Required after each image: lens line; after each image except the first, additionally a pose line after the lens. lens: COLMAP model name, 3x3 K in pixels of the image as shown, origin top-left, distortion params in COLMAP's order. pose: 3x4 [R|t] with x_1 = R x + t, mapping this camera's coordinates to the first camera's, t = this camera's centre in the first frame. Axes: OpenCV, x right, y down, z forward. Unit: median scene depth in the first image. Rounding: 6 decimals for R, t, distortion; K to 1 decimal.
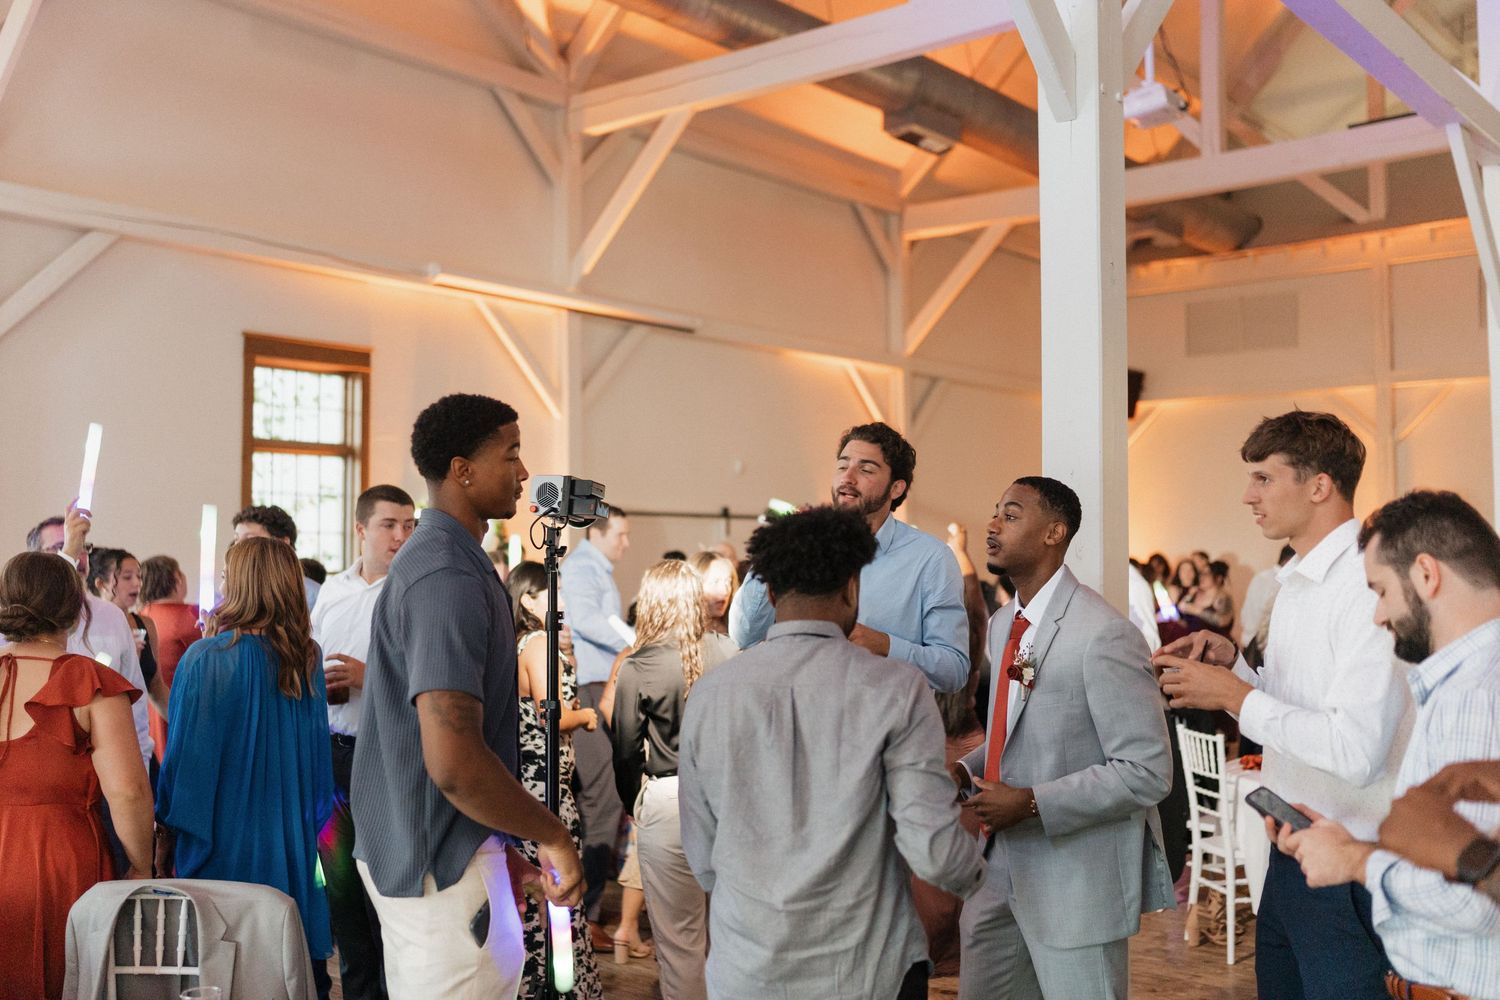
lens RADIAL K [[1521.5, 0, 750.0], [0, 1521.5, 500.0], [0, 0, 1]] dist [0.083196, -0.000962]
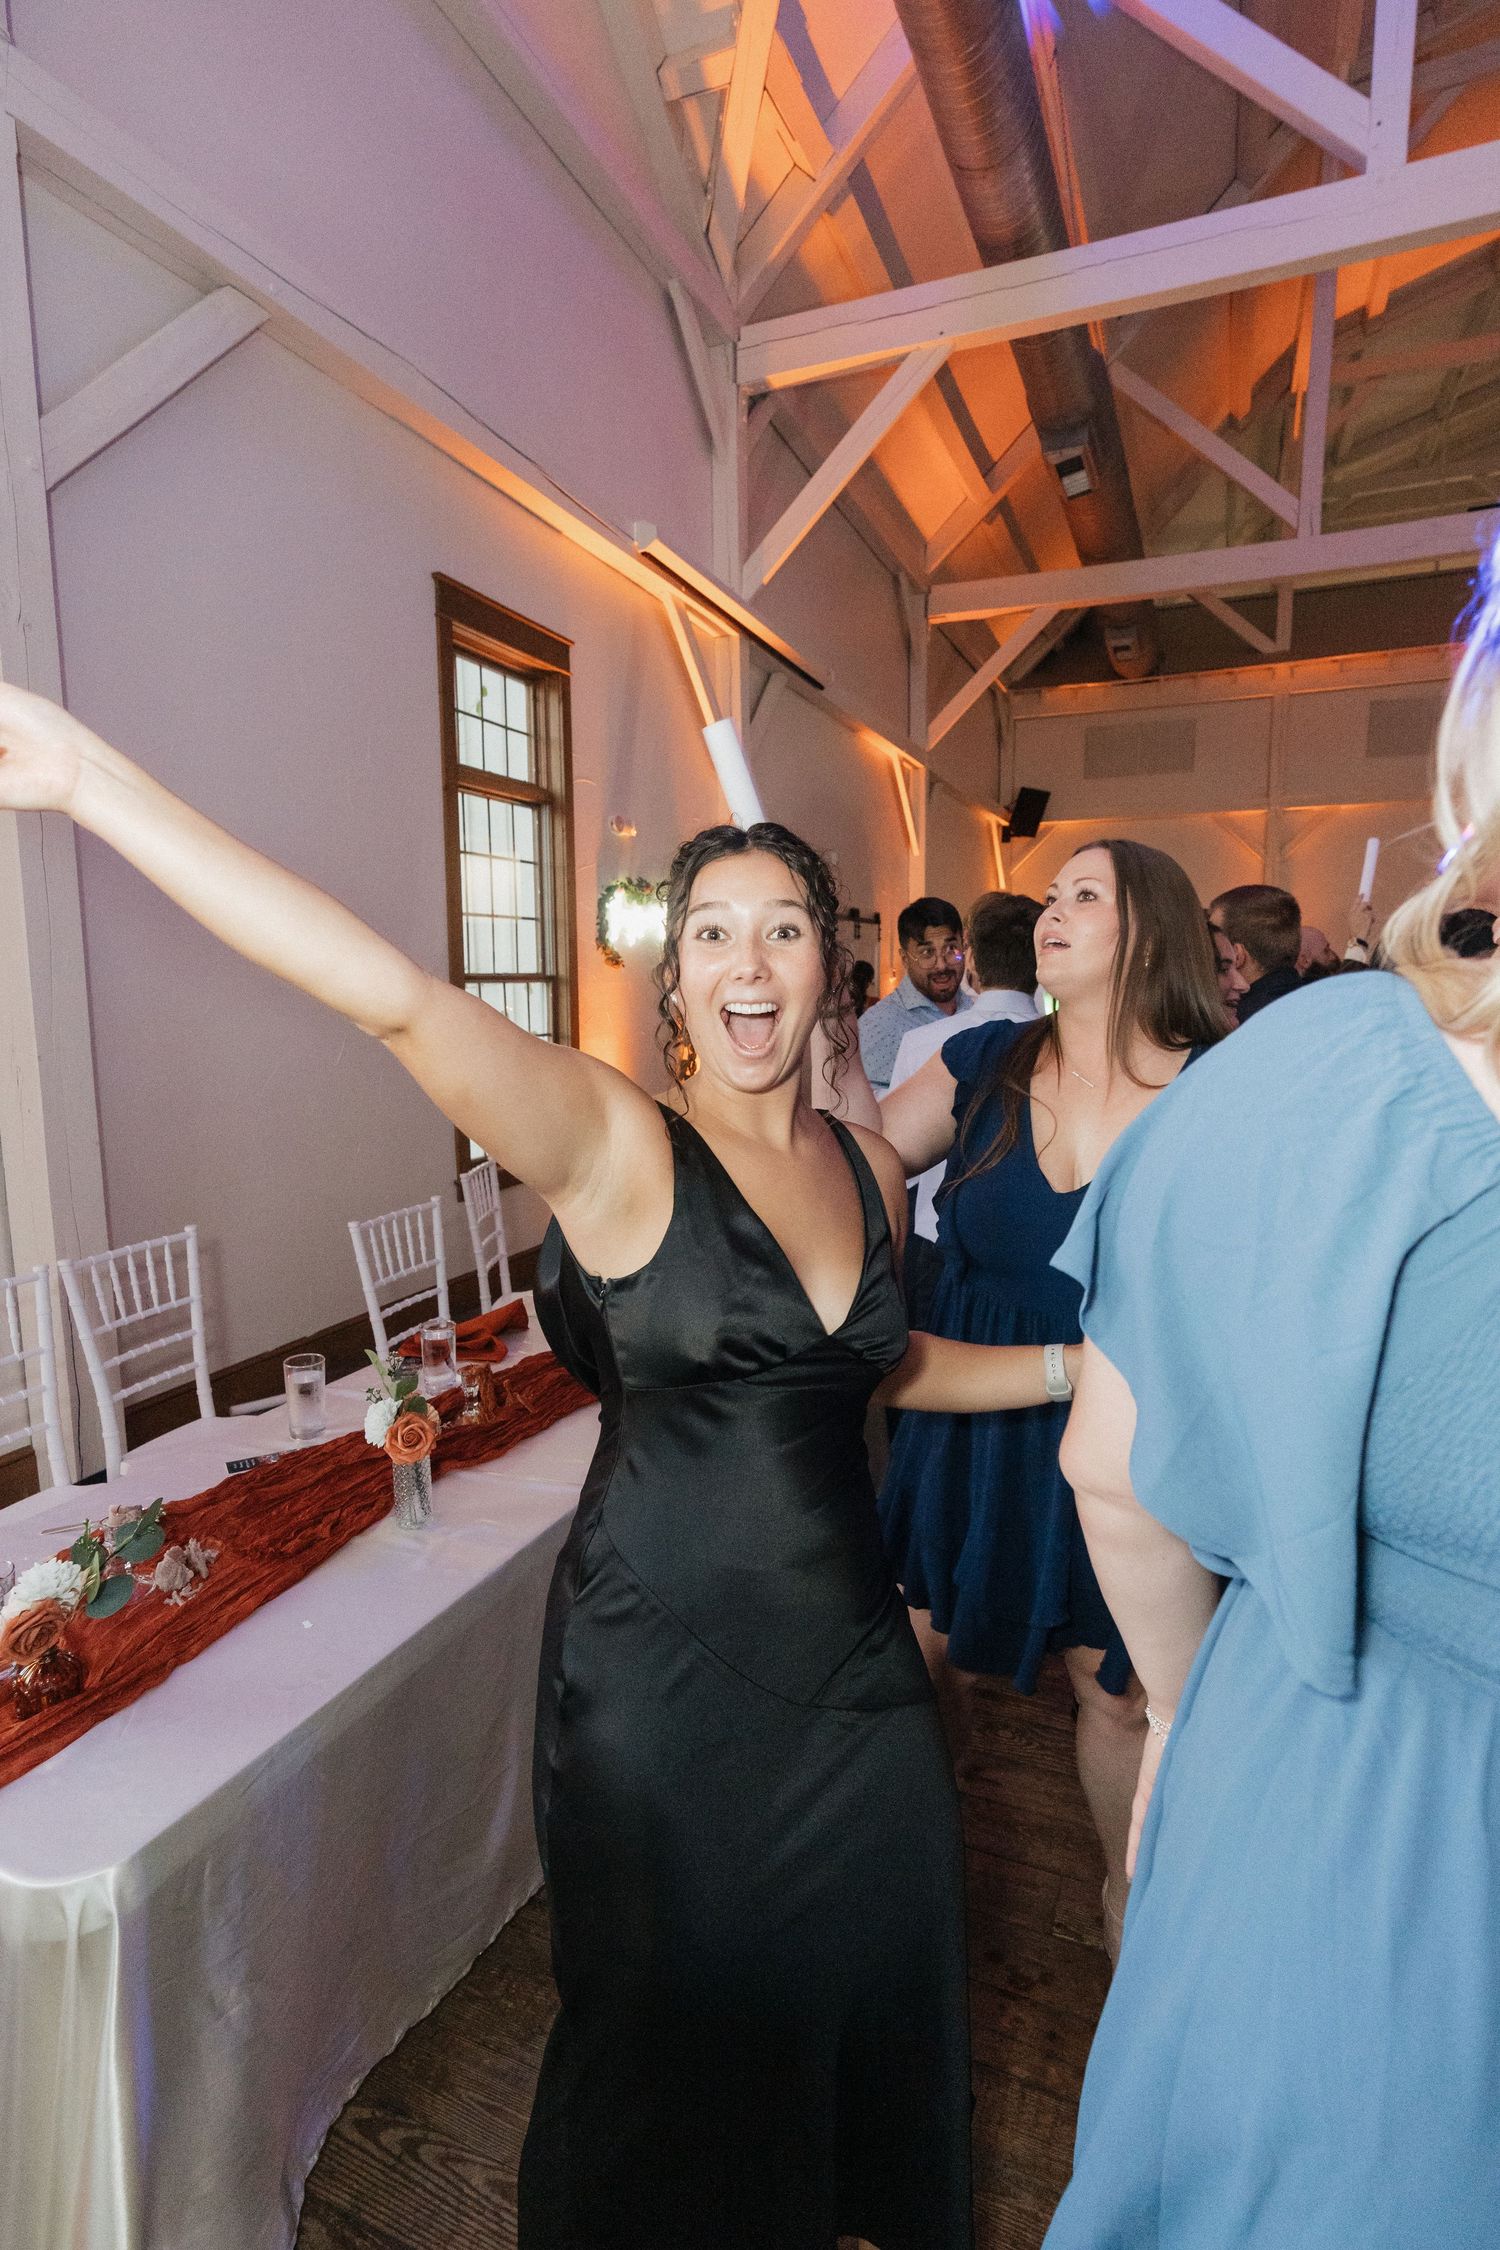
lens RADIAL K [[1160.8, 0, 750.0], [0, 1160.8, 1125.0], [0, 0, 1]] dist [-0.019985, -0.000362]
pose [[0.960851, -0.046930, 0.273061, -0.280776], [0.001638, 0.986495, 0.163781, 0.019150], [-0.277059, -0.156921, 0.947952, 0.428850]]
